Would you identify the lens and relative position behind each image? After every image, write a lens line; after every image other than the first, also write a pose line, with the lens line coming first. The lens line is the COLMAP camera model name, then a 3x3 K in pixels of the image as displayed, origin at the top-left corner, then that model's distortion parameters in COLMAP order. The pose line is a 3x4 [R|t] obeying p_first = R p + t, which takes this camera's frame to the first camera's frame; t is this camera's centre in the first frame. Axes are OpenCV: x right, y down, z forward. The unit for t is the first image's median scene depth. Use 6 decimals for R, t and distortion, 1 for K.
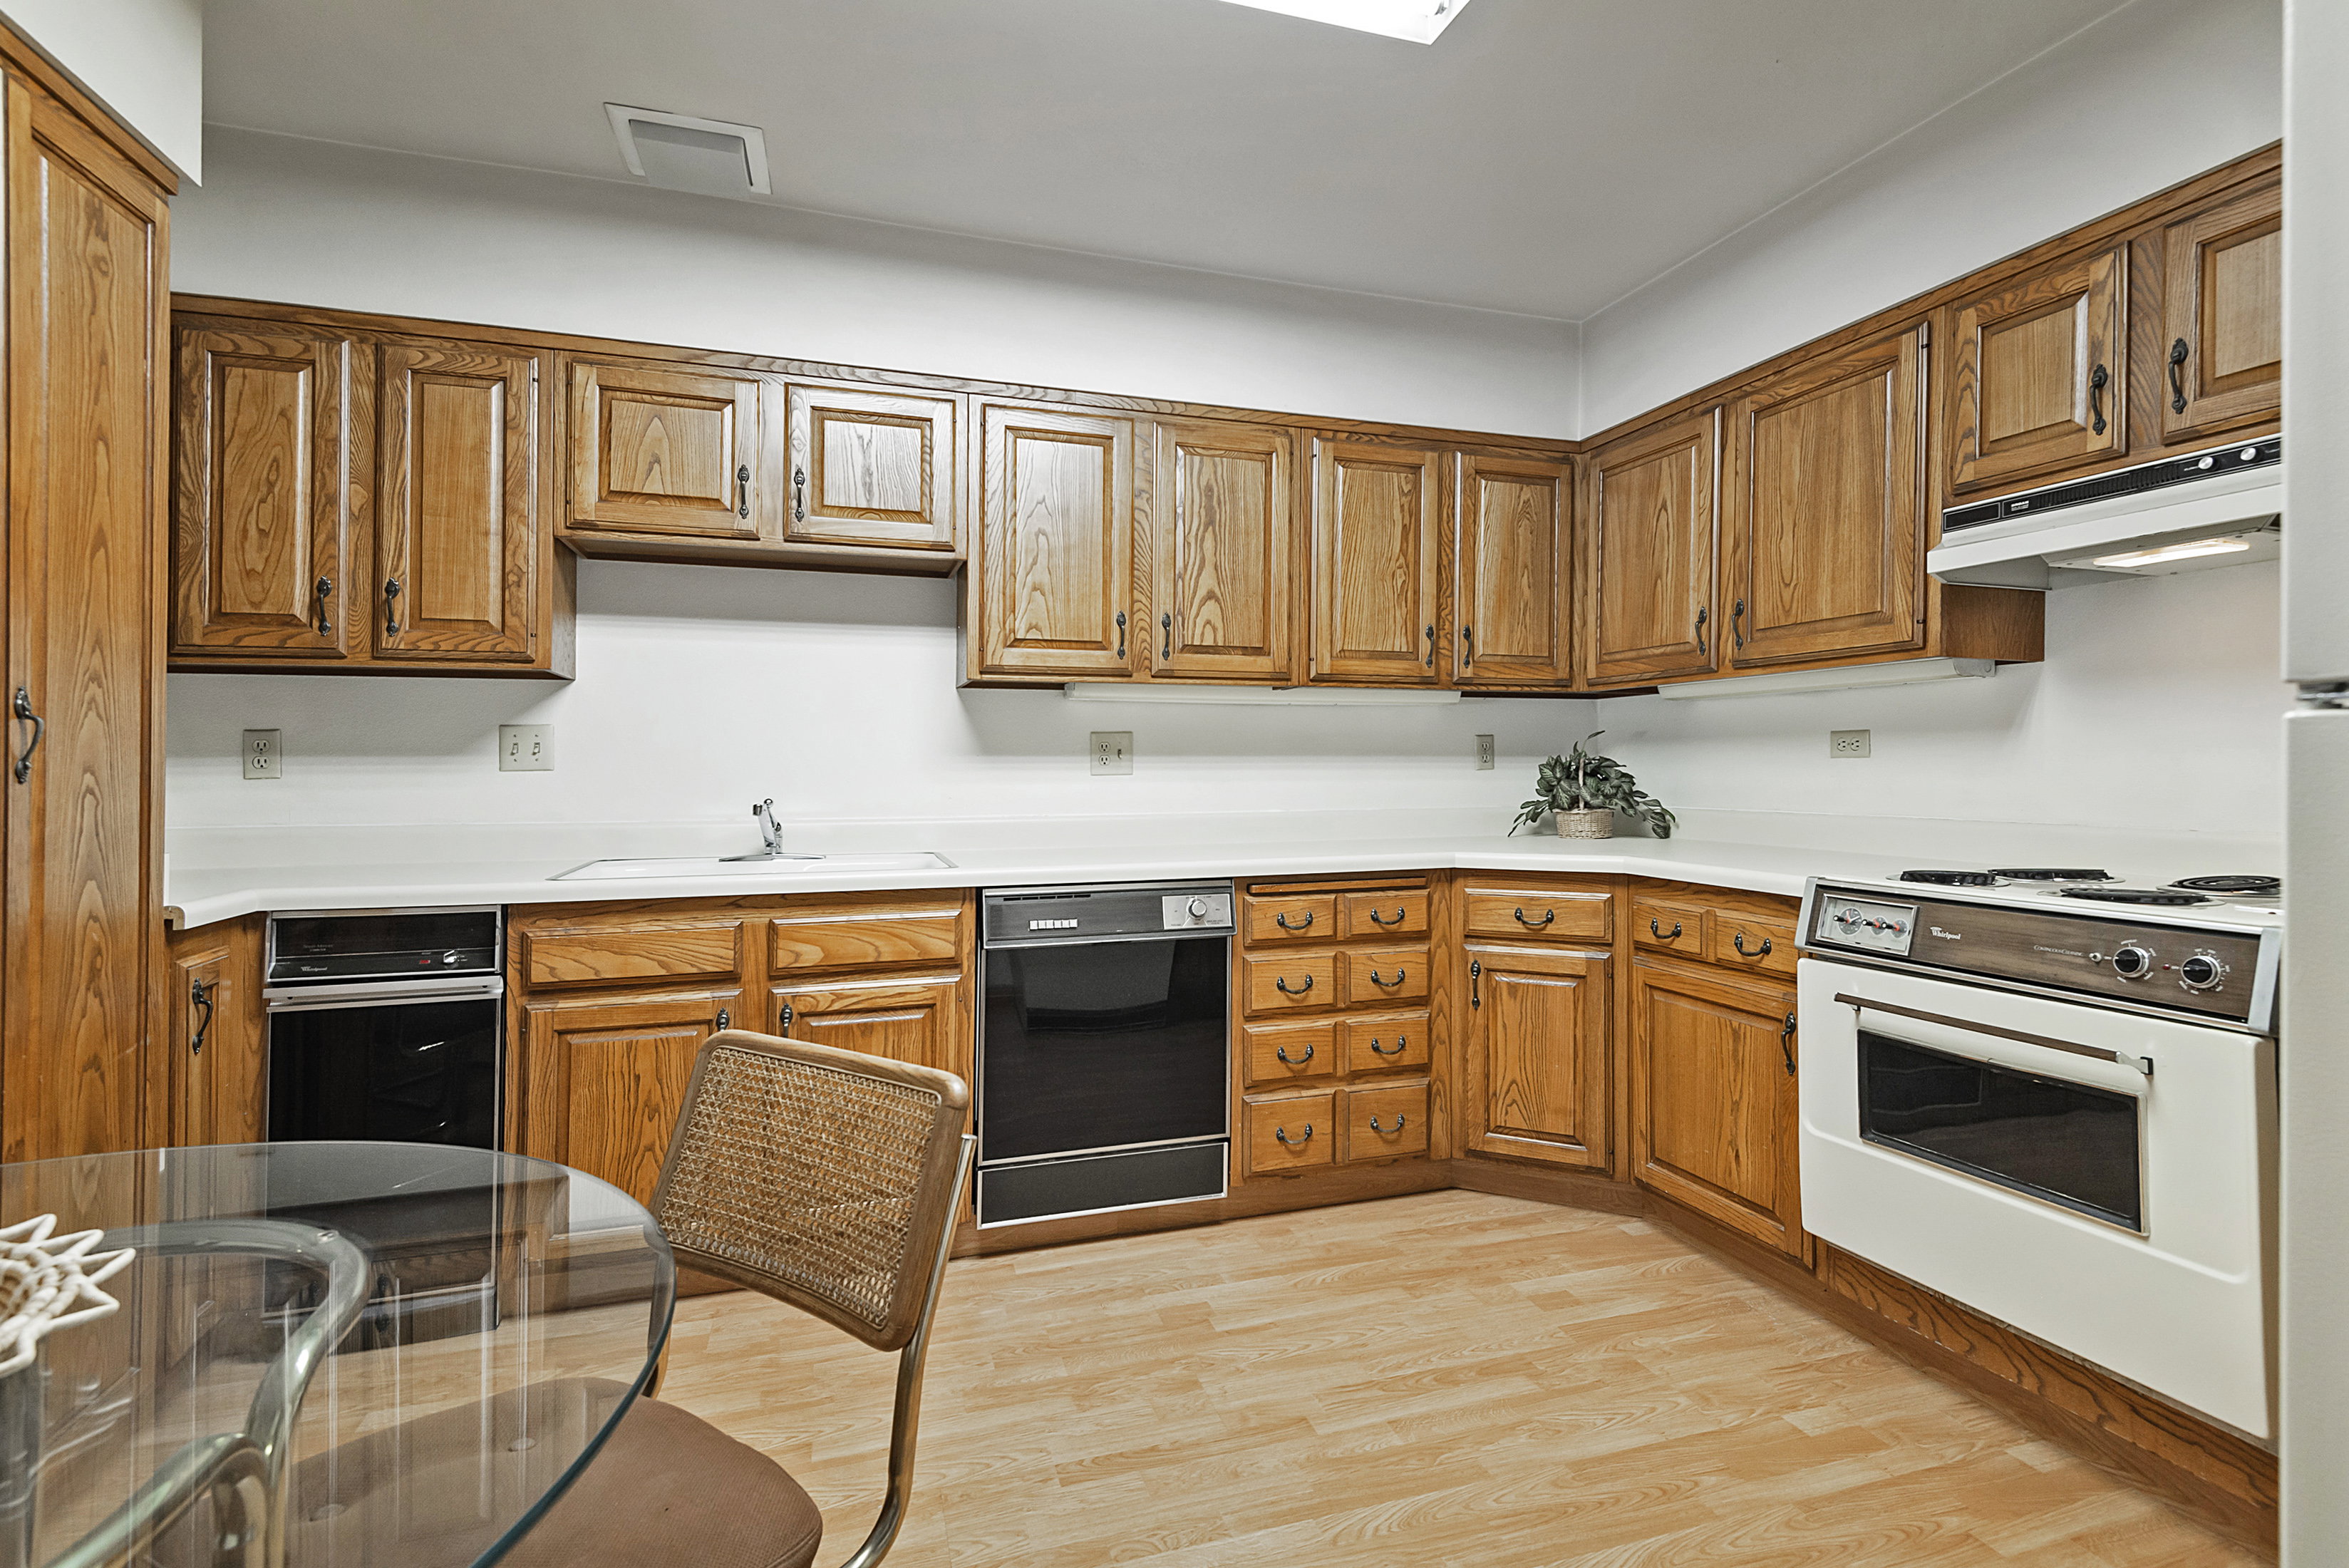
lens RADIAL K [[1106.6, 0, 1210.9], [0, 1106.6, 746.9], [0, 0, 1]] dist [0.030413, -0.015818]
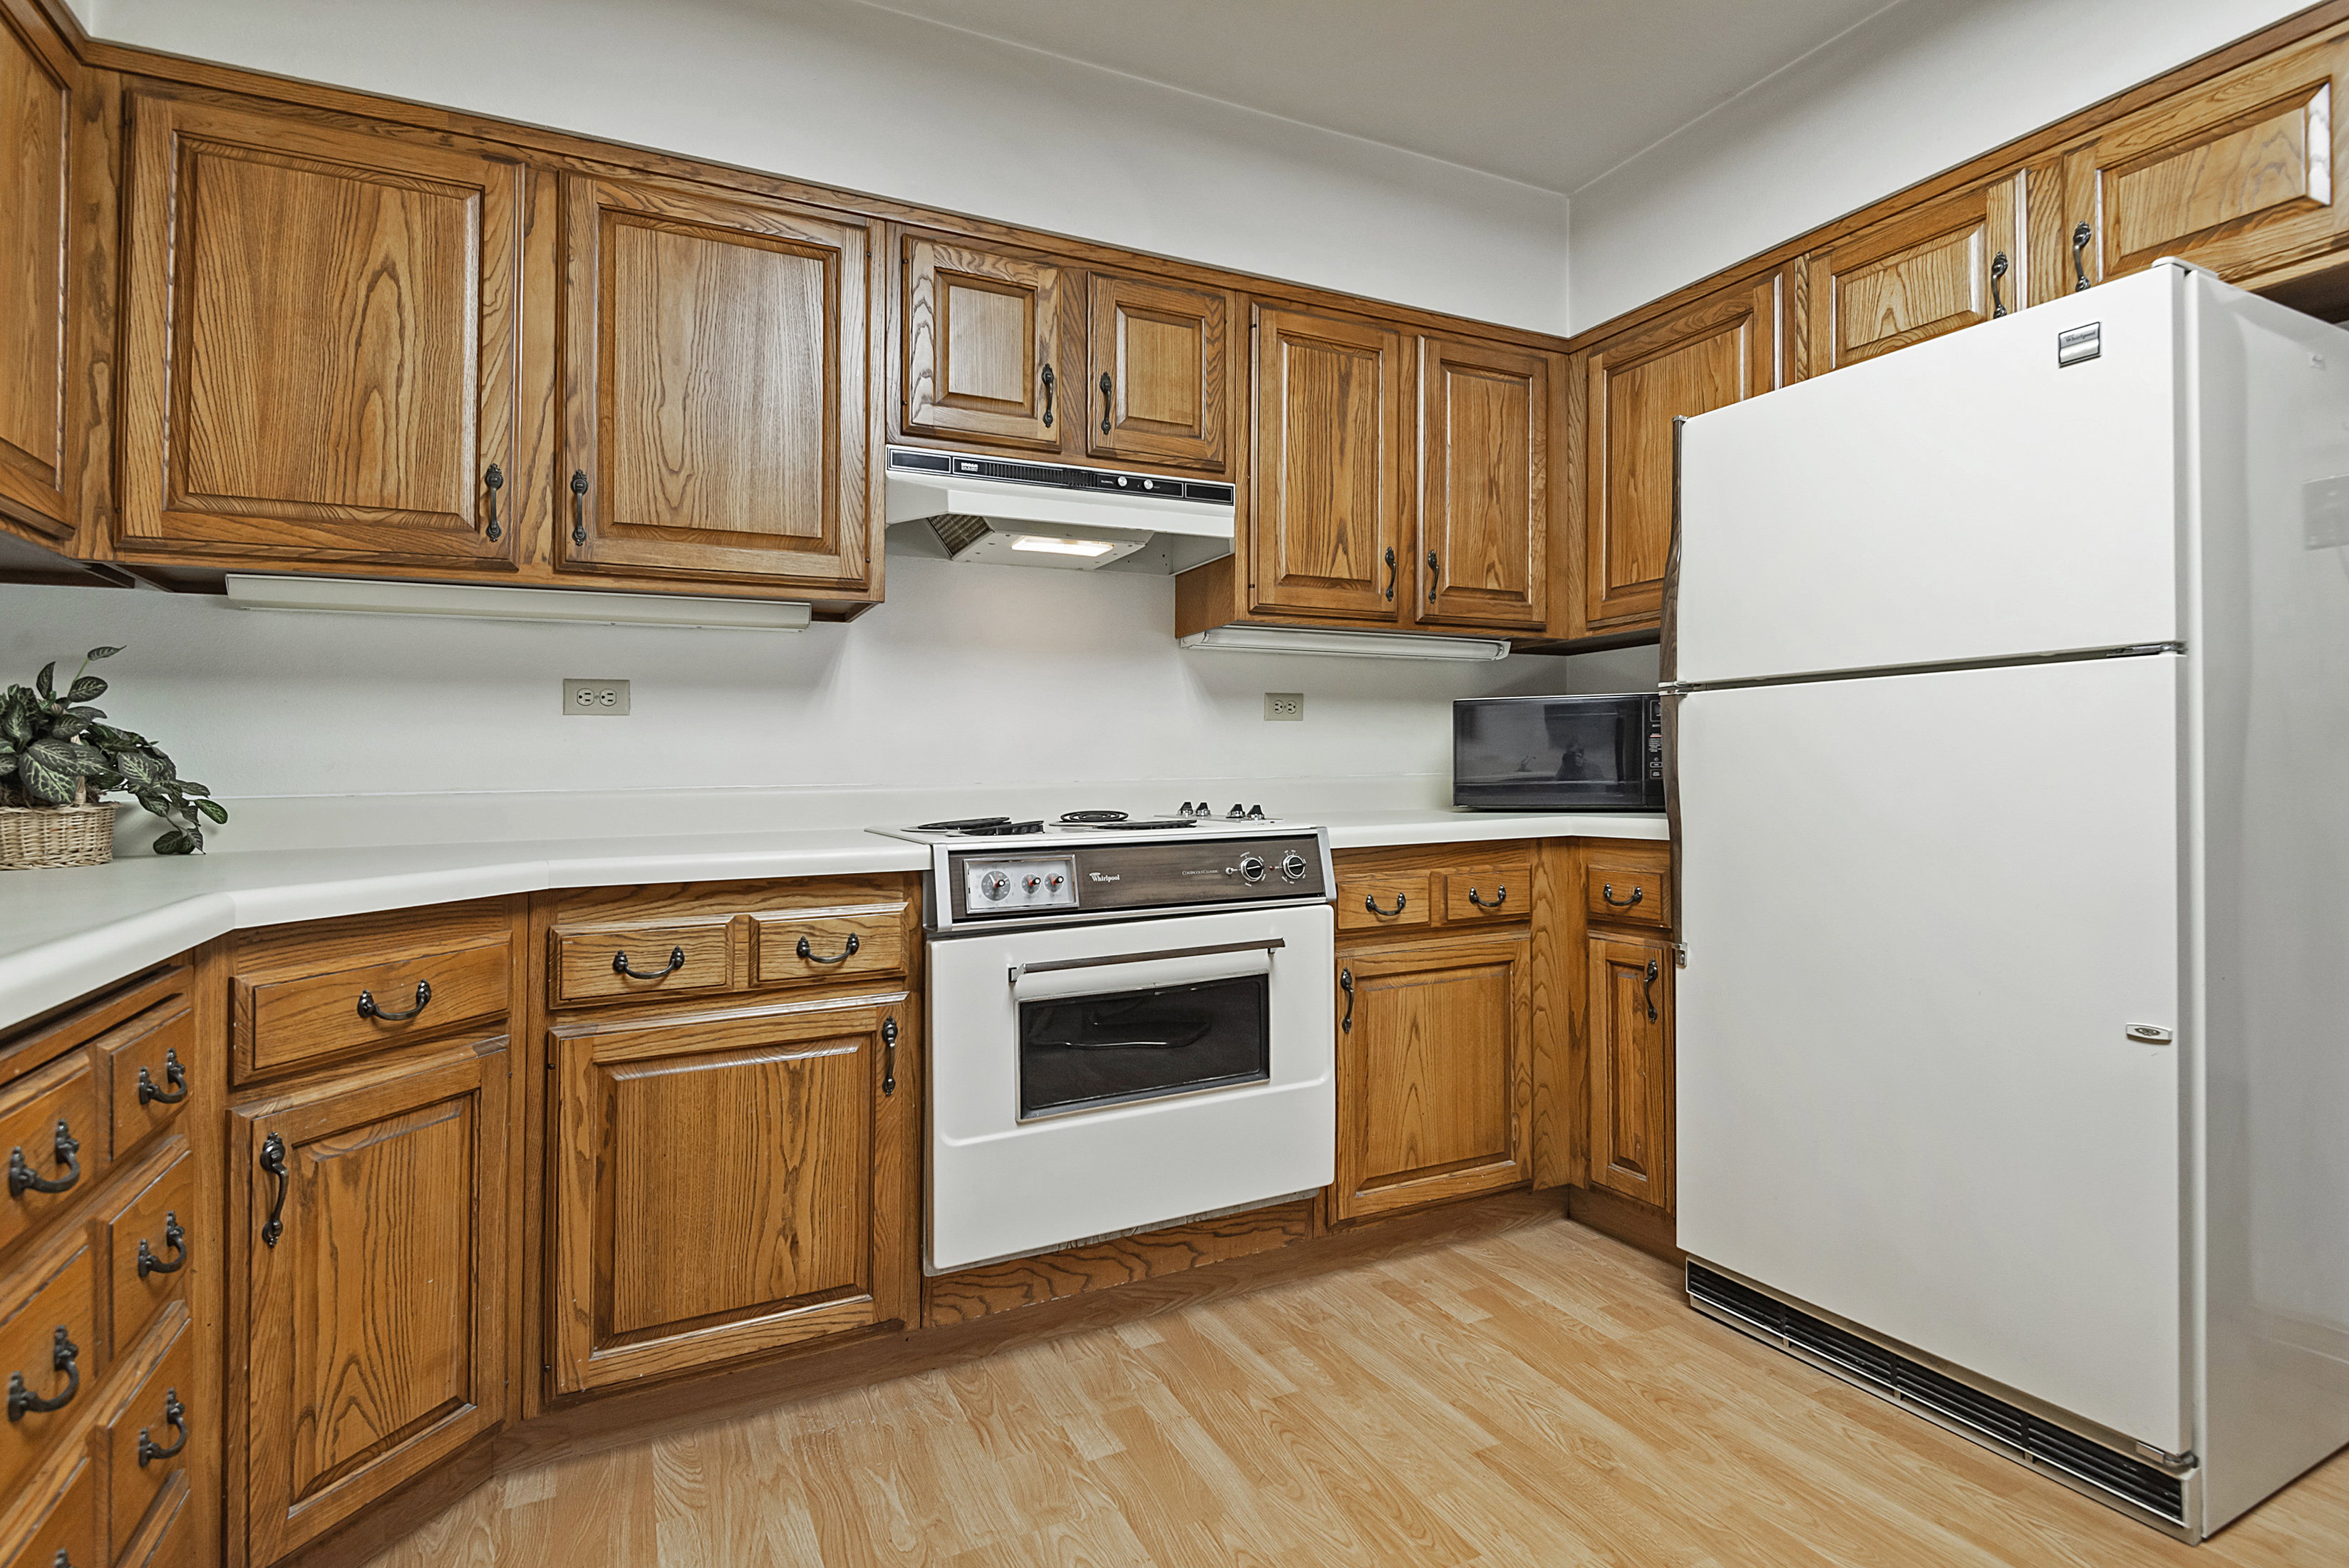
lens RADIAL K [[1166.4, 0, 1153.3], [0, 1166.4, 776.1], [0, 0, 1]] dist [0.018593, -0.014577]
pose [[-0.119148, 0.001726, 0.992875, -0.311073], [-0.004830, 0.999986, -0.002318, 0.060021], [-0.992865, -0.005071, -0.119138, 0.841983]]
